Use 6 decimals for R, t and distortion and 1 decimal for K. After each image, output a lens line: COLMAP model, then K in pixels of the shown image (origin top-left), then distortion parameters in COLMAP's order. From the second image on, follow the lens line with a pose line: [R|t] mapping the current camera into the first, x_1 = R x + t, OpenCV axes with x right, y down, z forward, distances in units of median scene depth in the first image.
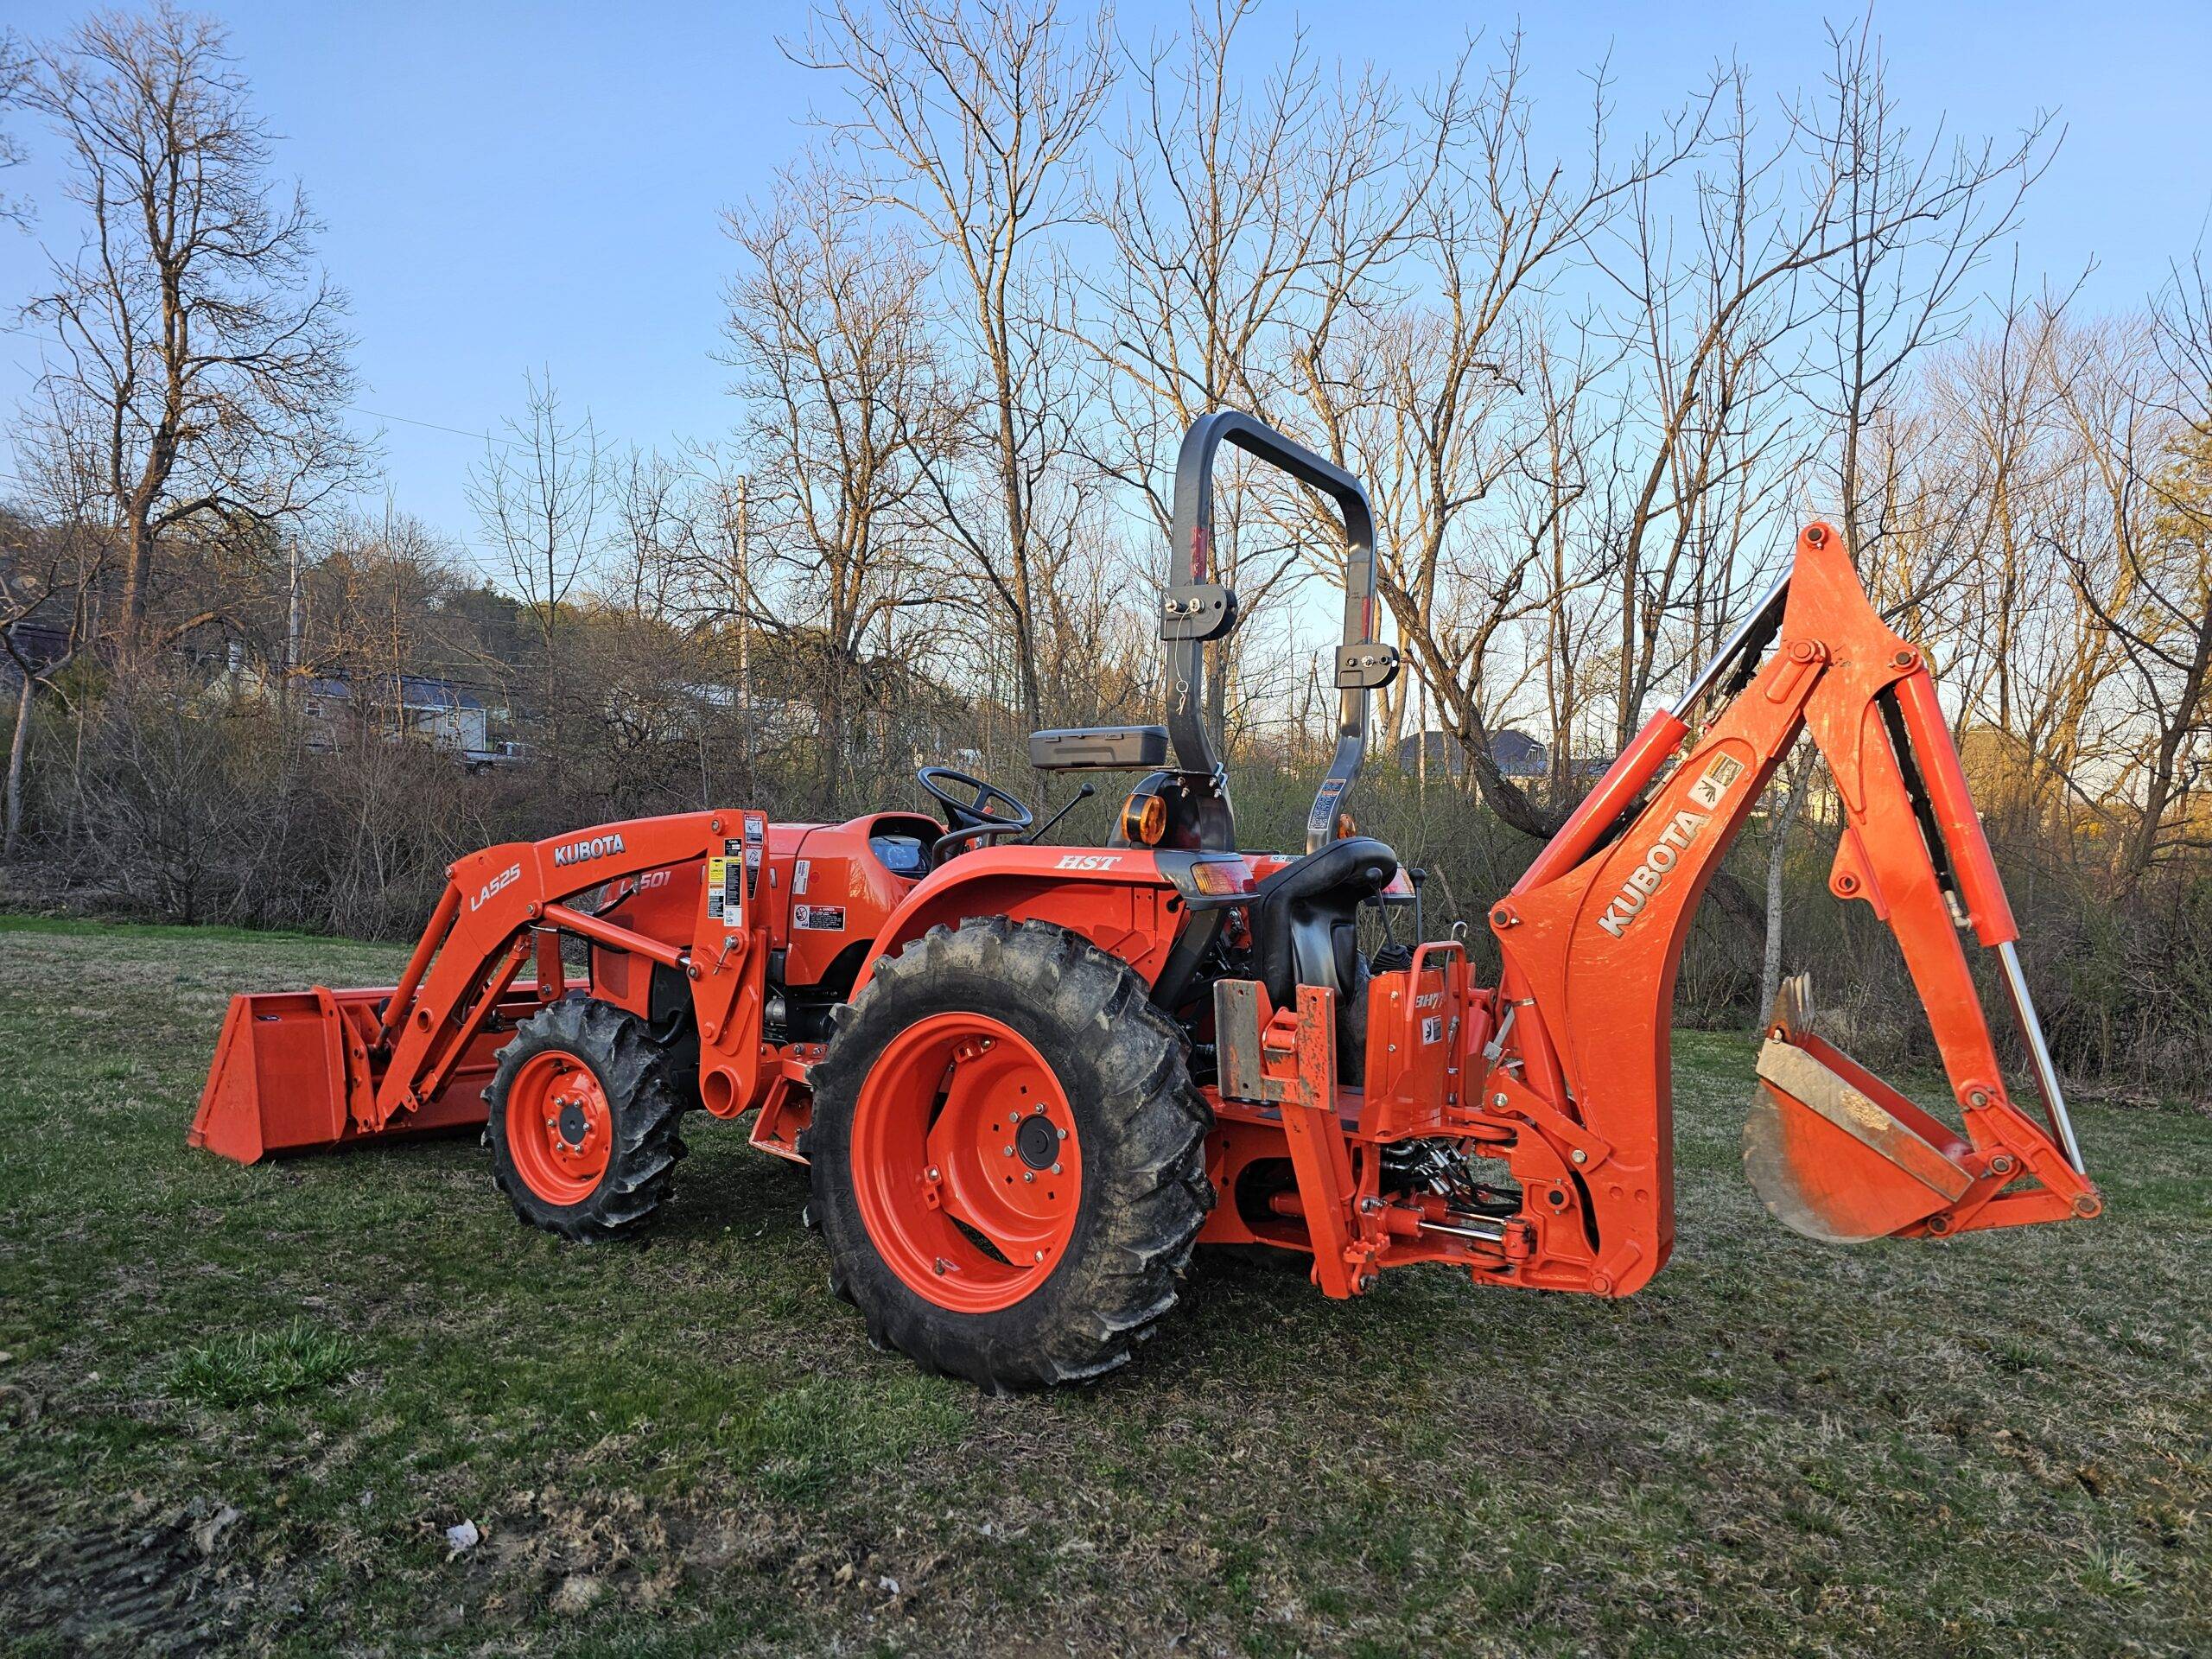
lens RADIAL K [[1482.6, 0, 1109.6], [0, 1482.6, 841.9], [0, 0, 1]] dist [0.059161, -0.049297]
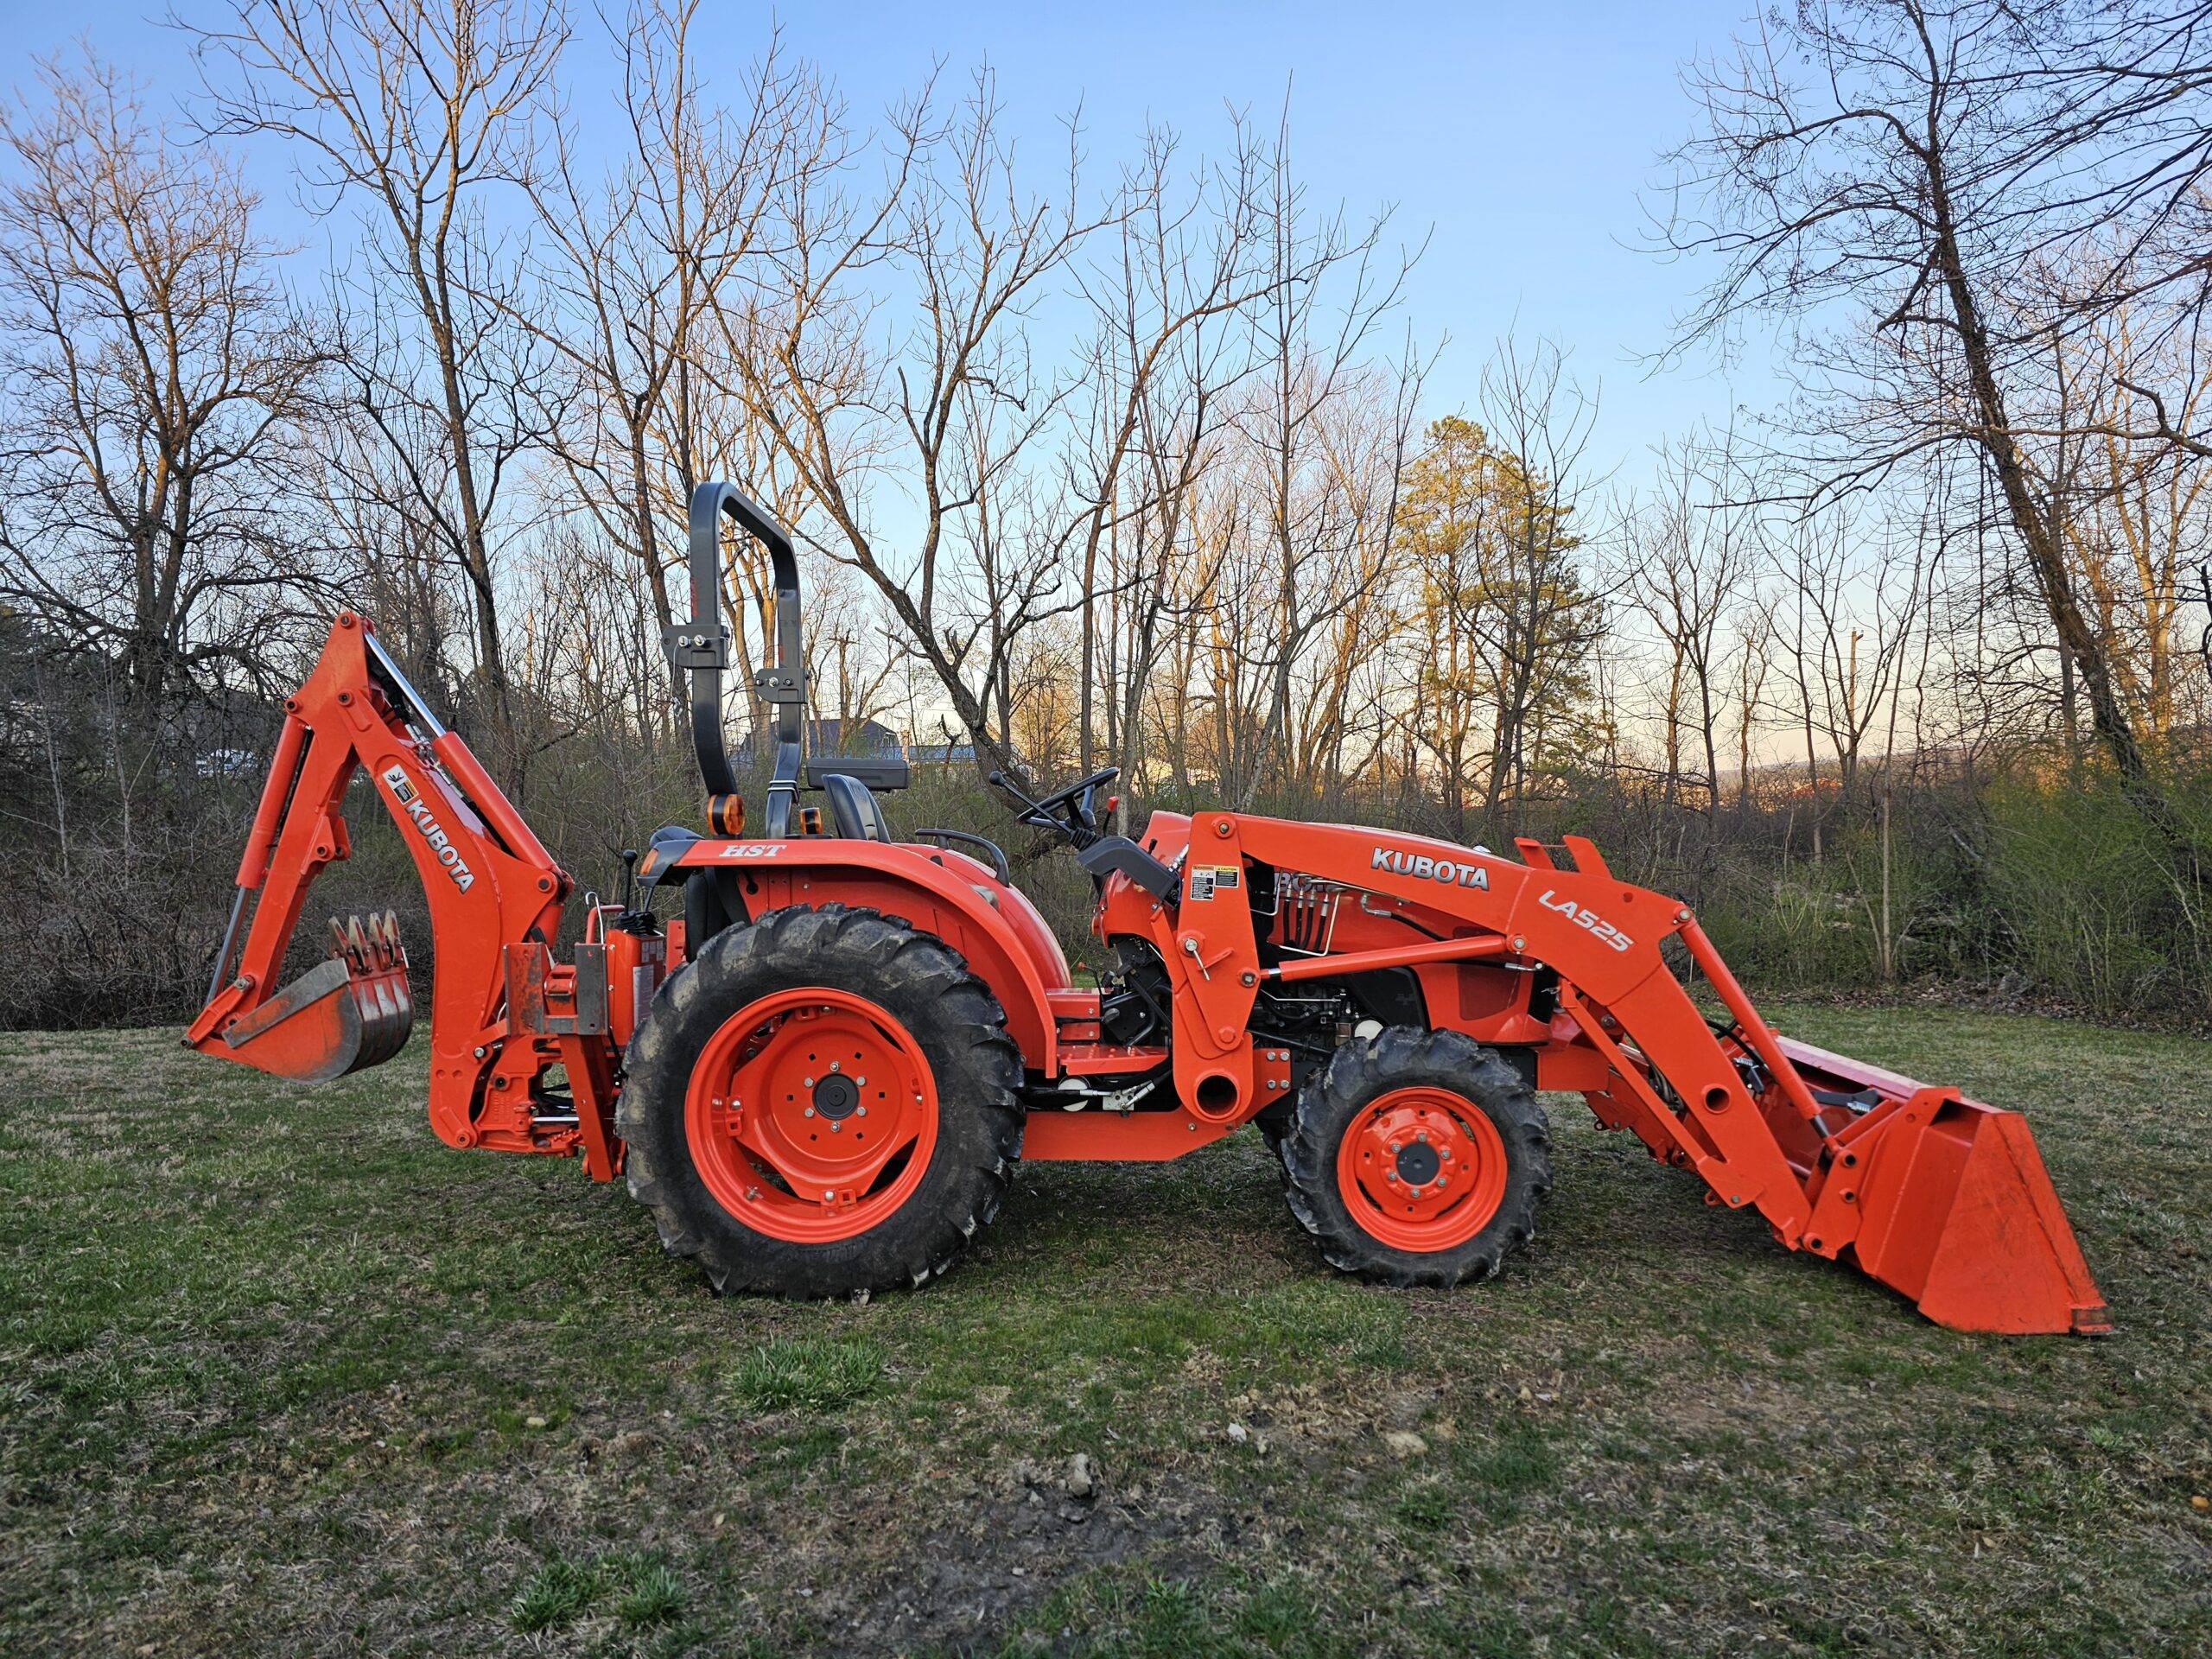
lens RADIAL K [[1482.6, 0, 1089.3], [0, 1482.6, 857.1], [0, 0, 1]] dist [0.059161, -0.049297]
pose [[0.905197, -0.058842, 0.420899, -0.129117], [0.051348, 0.998256, 0.029128, -0.004198], [-0.421878, -0.004755, 0.906640, -0.001379]]
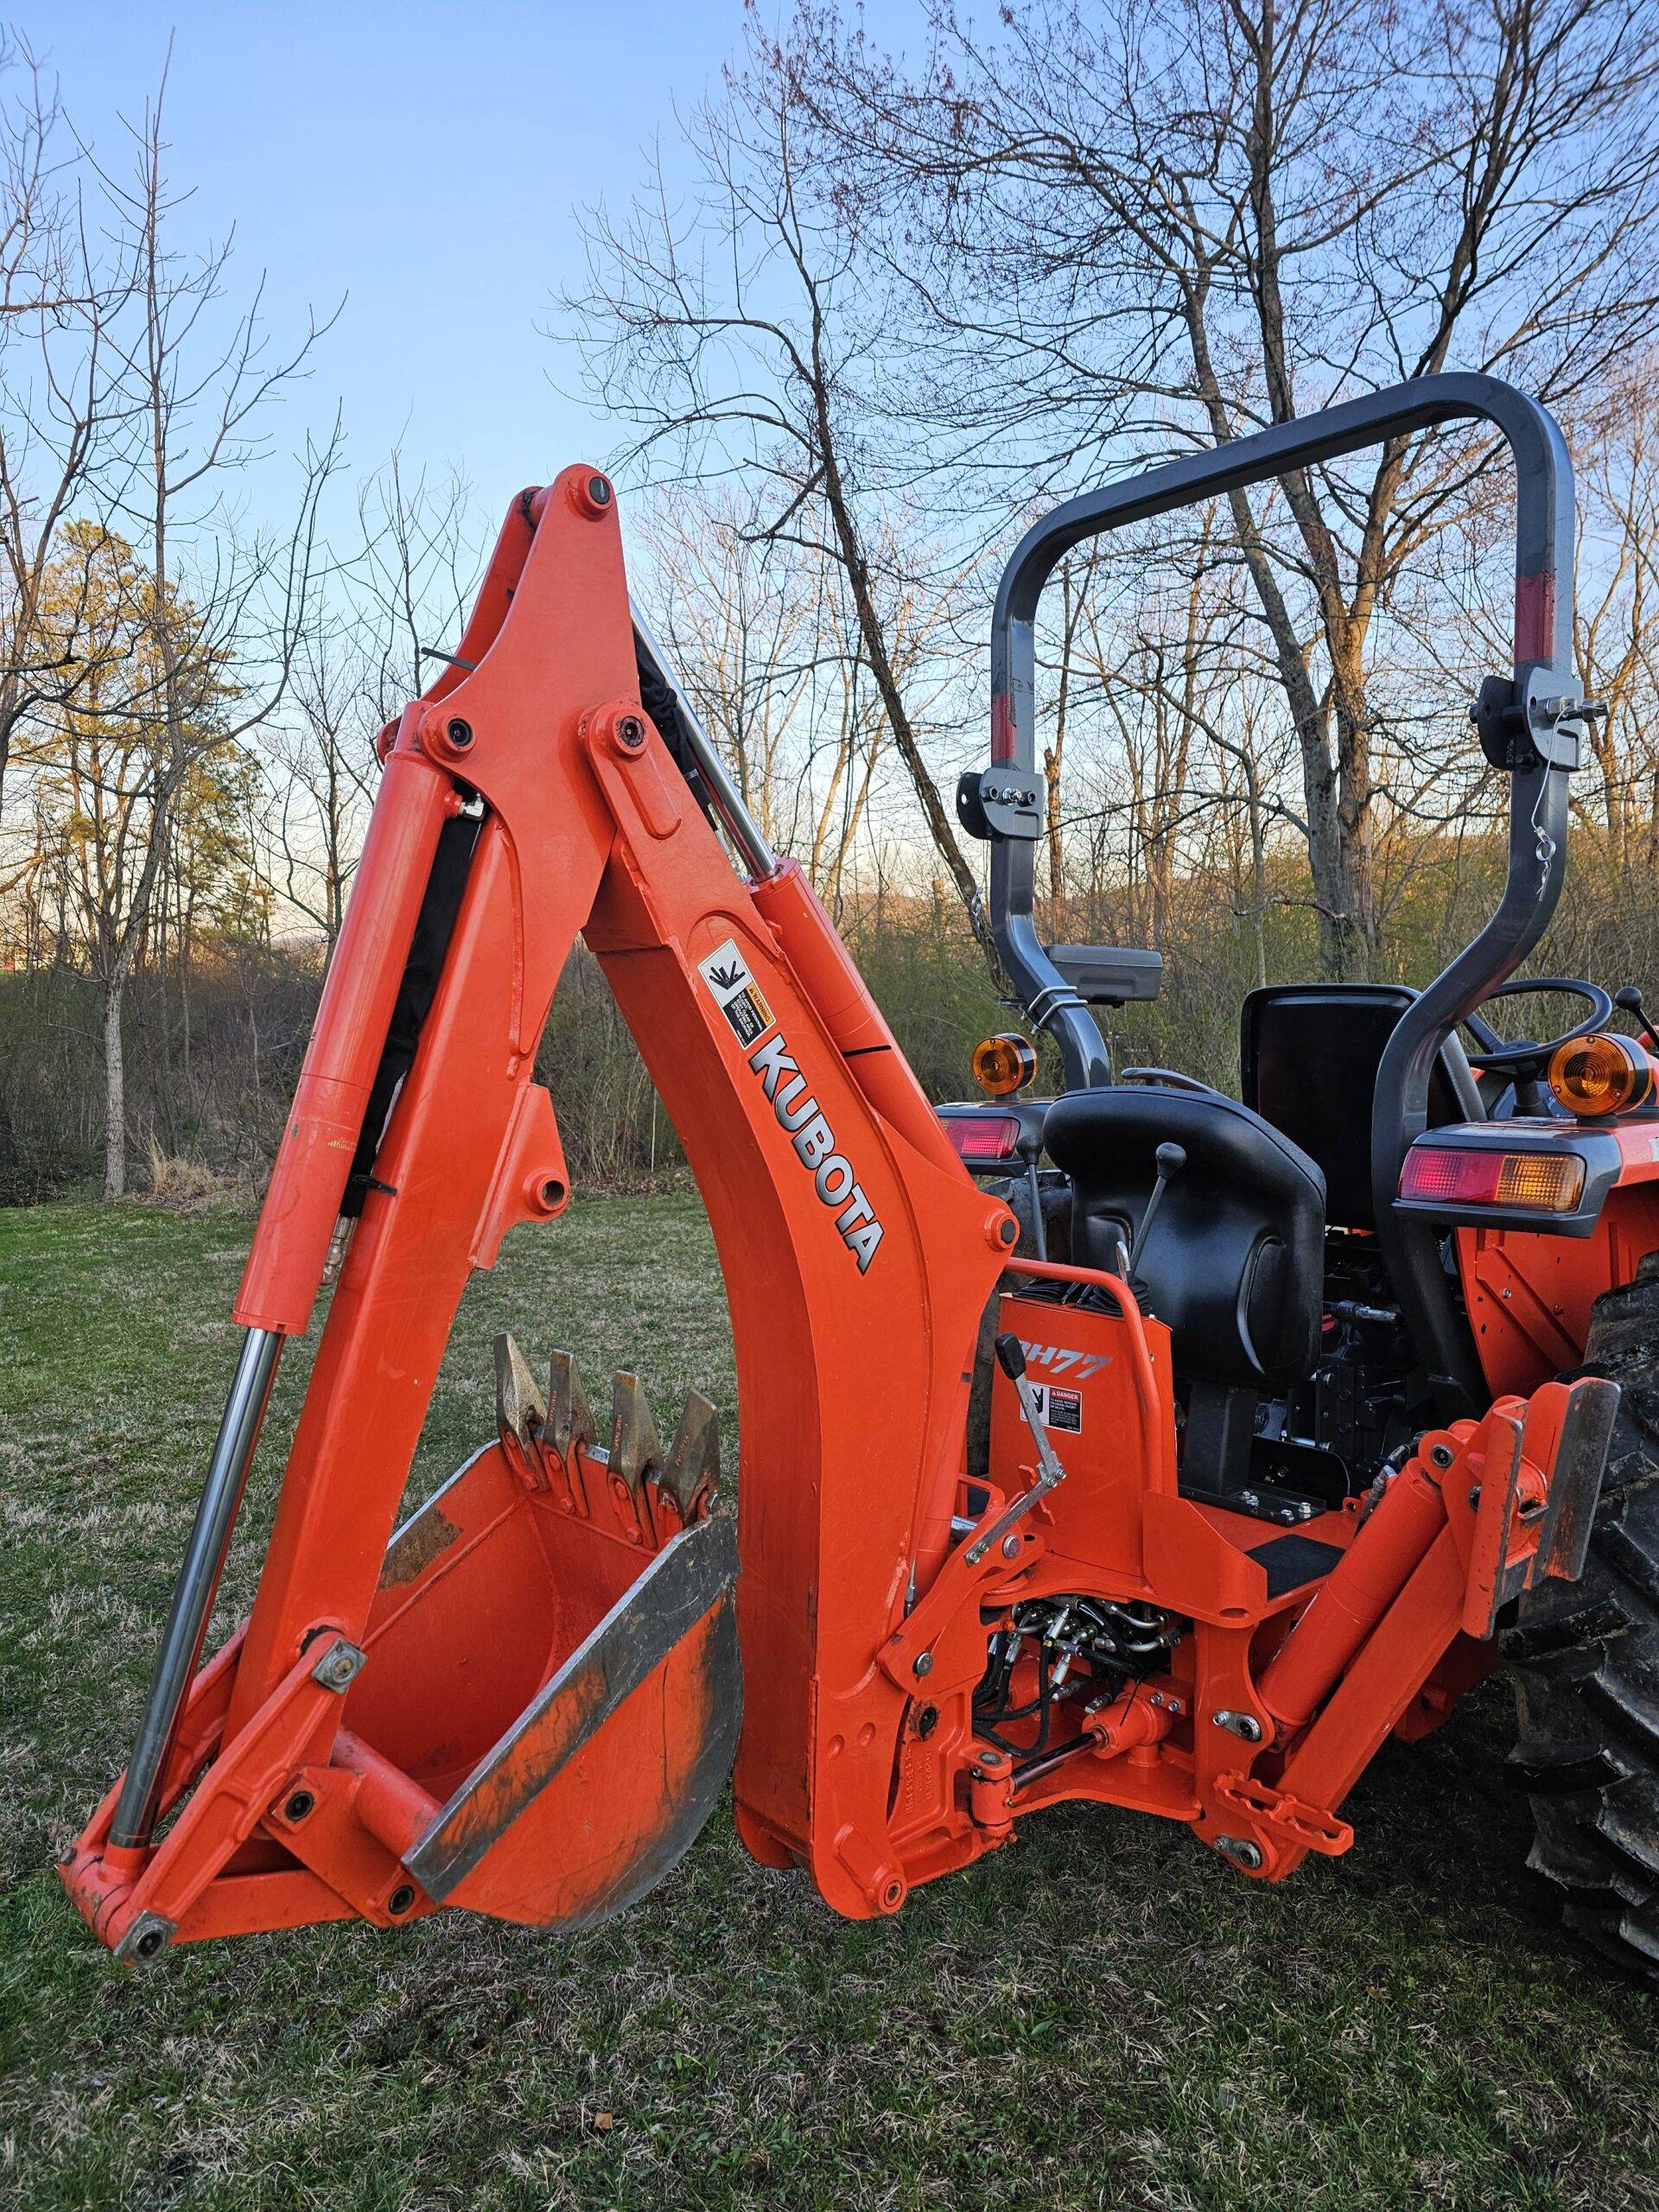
lens RADIAL K [[1482.6, 0, 814.9], [0, 1482.6, 1100.3], [0, 0, 1]] dist [0.059161, -0.049297]
pose [[0.370421, -0.107640, 0.922606, -0.204240], [0.019473, 0.993944, 0.108144, -0.017332], [-0.928660, -0.022093, 0.370274, 0.222843]]
